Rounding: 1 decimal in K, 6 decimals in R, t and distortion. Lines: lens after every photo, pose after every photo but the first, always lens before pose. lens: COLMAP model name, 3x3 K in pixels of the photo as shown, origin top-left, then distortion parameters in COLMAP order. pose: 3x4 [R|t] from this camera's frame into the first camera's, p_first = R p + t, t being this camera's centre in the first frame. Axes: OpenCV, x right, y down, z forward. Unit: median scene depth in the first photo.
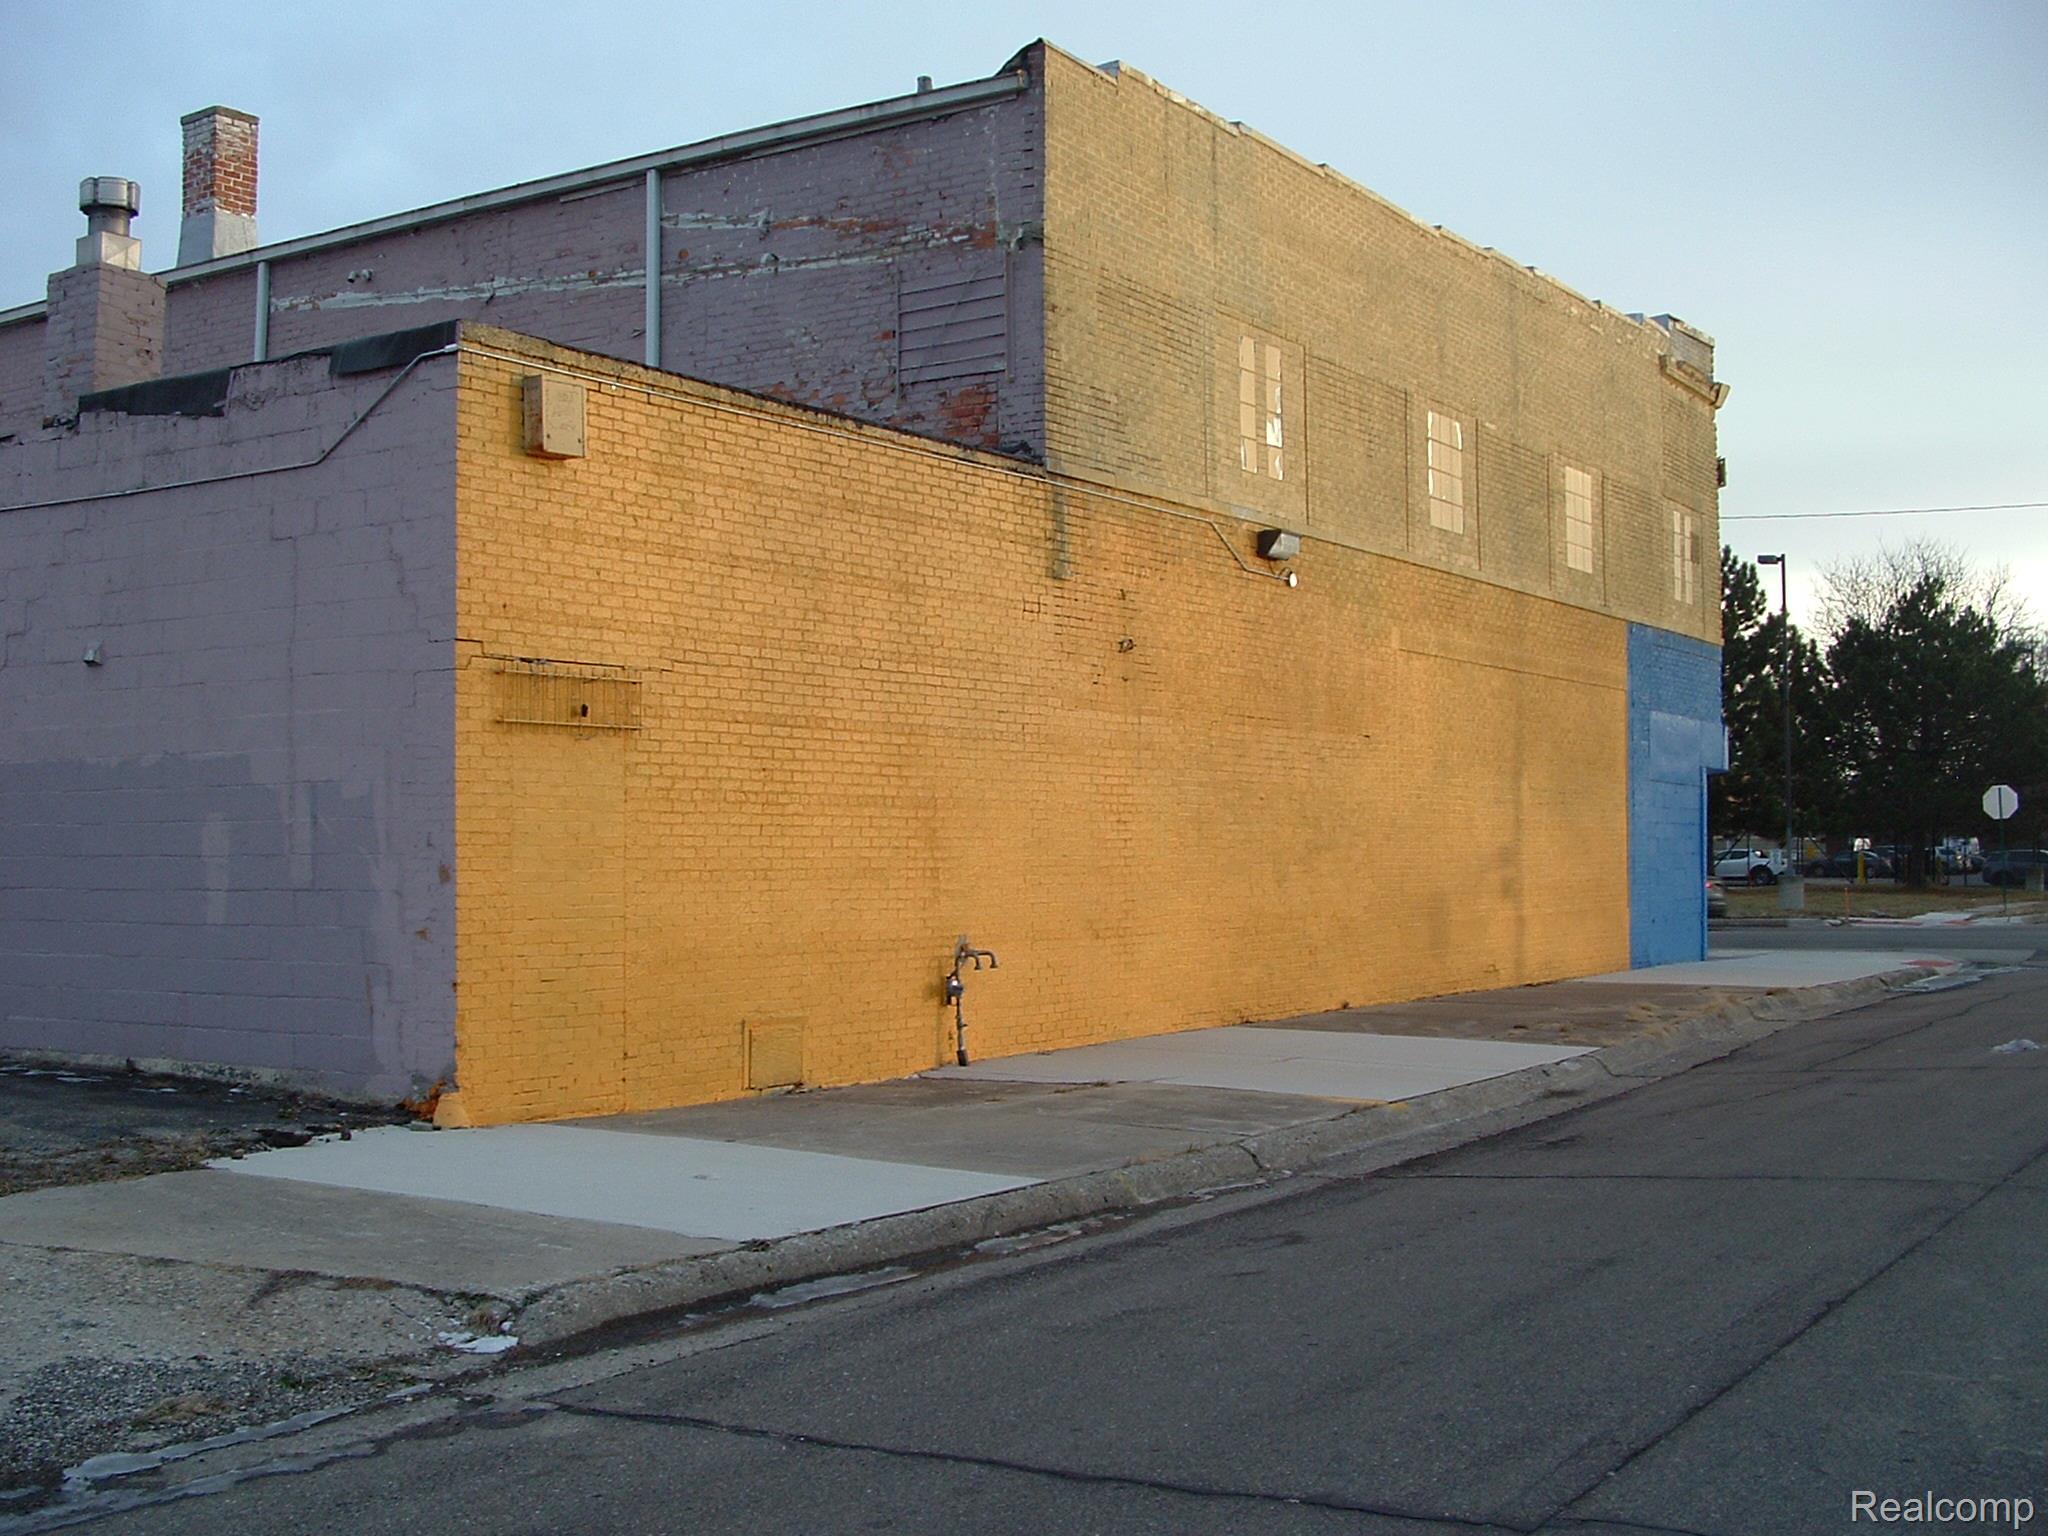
lens RADIAL K [[2426.1, 0, 1025.3], [0, 2426.1, 822.0], [0, 0, 1]] dist [-0.253501, 0.295864]
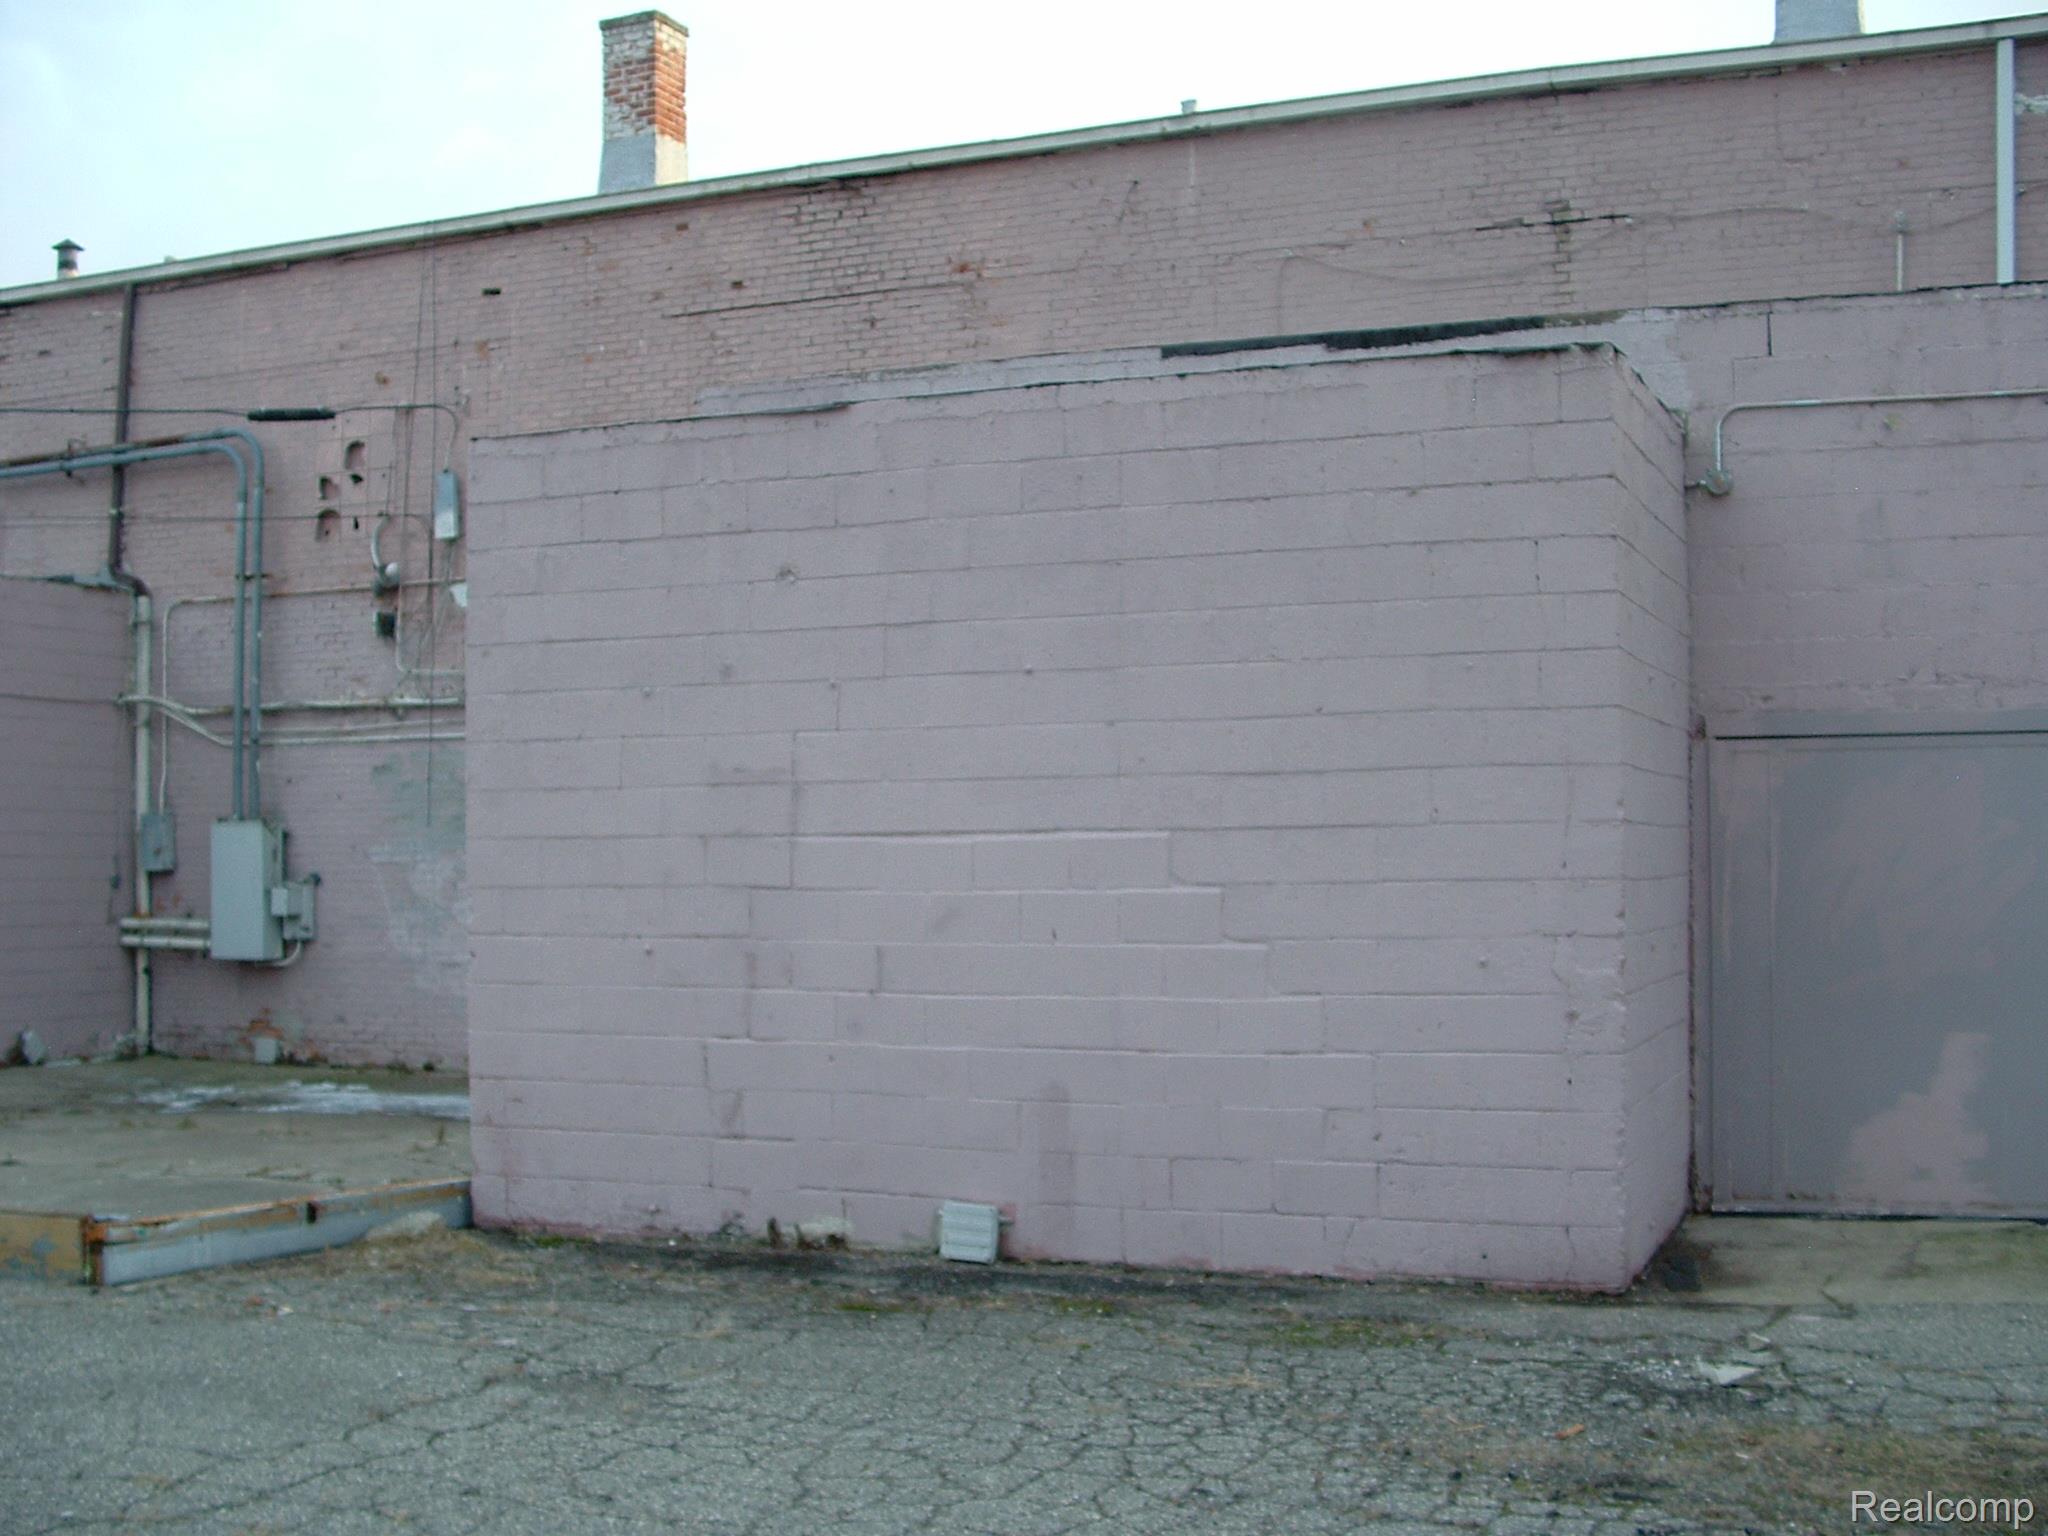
lens RADIAL K [[2426.1, 0, 1025.3], [0, 2426.1, 822.0], [0, 0, 1]] dist [-0.253501, 0.295864]
pose [[0.985834, 0.002956, 0.167698, -0.870675], [-0.001675, 0.999968, -0.007779, -0.004289], [-0.167716, 0.007388, 0.985808, 0.461640]]
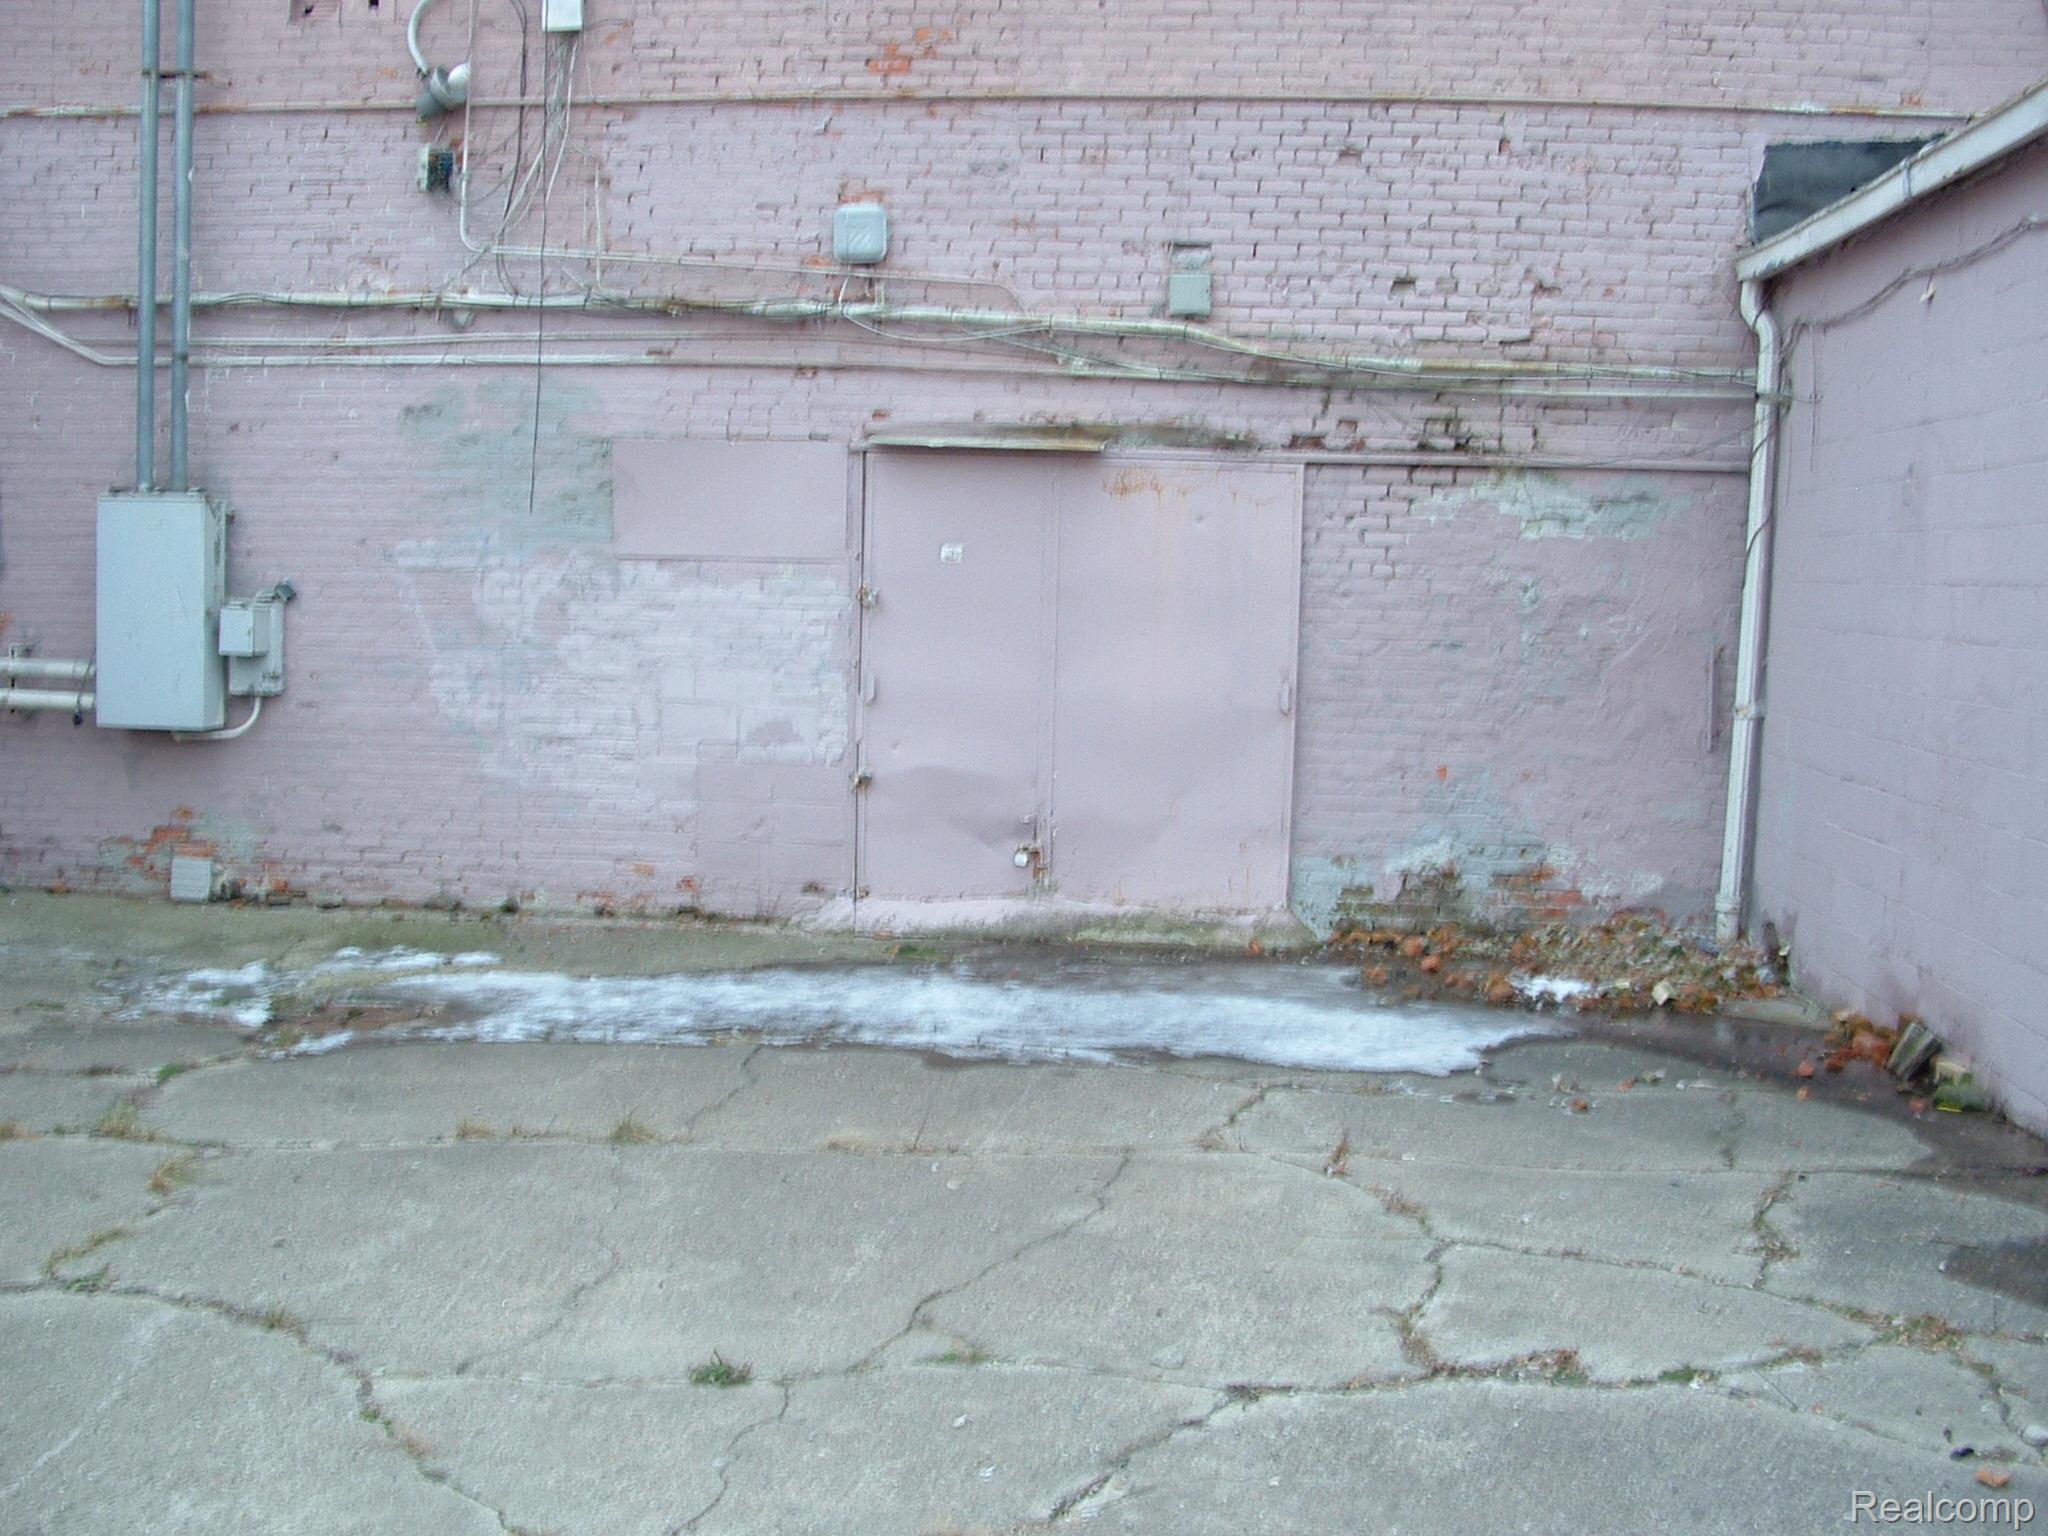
lens RADIAL K [[2426.1, 0, 1025.3], [0, 2426.1, 822.0], [0, 0, 1]] dist [-0.253501, 0.295864]
pose [[0.887092, -0.018883, 0.461206, -1.119219], [-0.033655, 0.993858, 0.105424, 0.000754], [-0.460364, -0.109043, 0.881008, 0.901508]]
